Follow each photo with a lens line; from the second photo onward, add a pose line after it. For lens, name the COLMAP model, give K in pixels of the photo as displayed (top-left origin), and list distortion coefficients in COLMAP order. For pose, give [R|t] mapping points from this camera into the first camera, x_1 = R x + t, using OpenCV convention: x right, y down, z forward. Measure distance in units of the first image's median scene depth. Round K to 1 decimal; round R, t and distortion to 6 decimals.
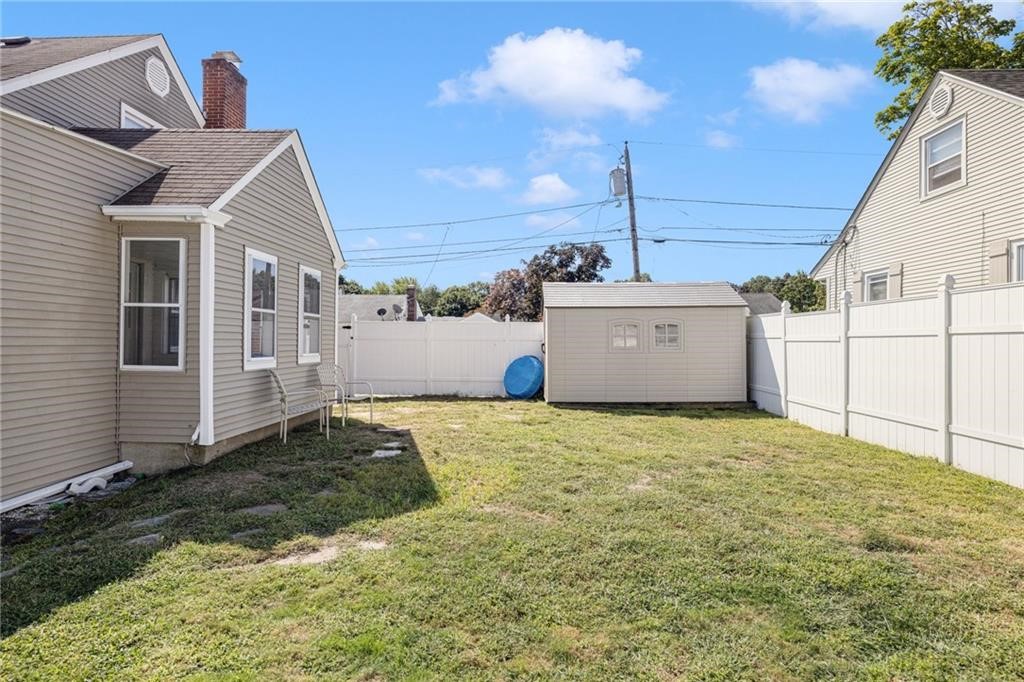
lens RADIAL K [[570.8, 0, 510.1], [0, 570.8, 336.2], [0, 0, 1]] dist [-0.003656, -0.000091]
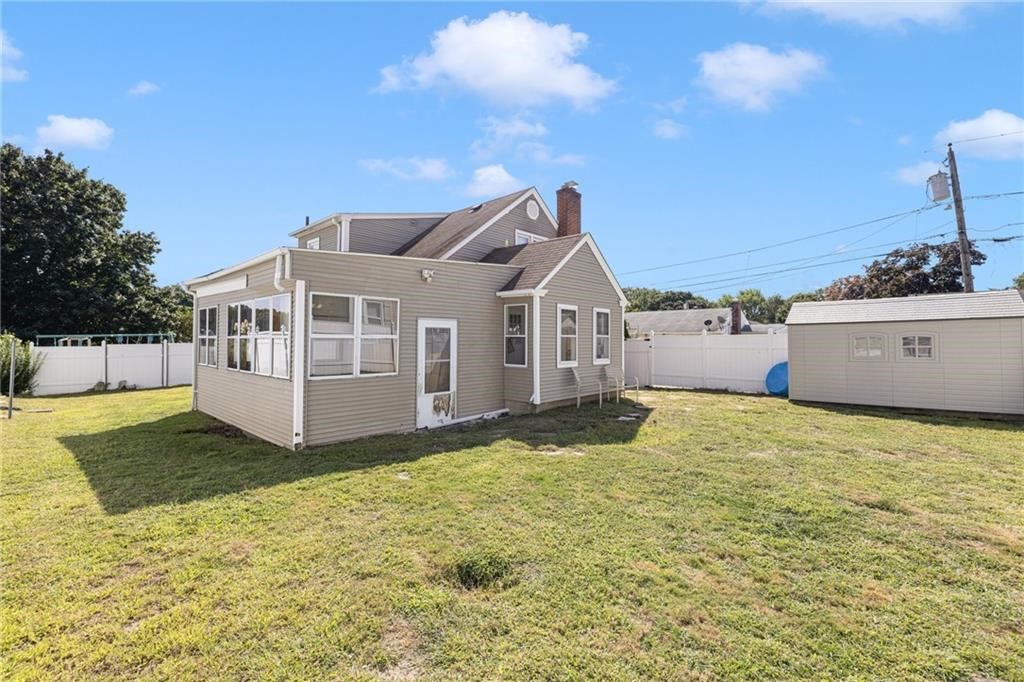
lens RADIAL K [[437.5, 0, 502.6], [0, 437.5, 330.4], [0, 0, 1]] dist [0.002924, 0.000242]
pose [[0.762741, -0.023492, -0.646277, 0.241360], [0.009430, 0.999638, -0.025207, -0.021388], [0.646636, 0.013132, 0.762686, -0.171053]]
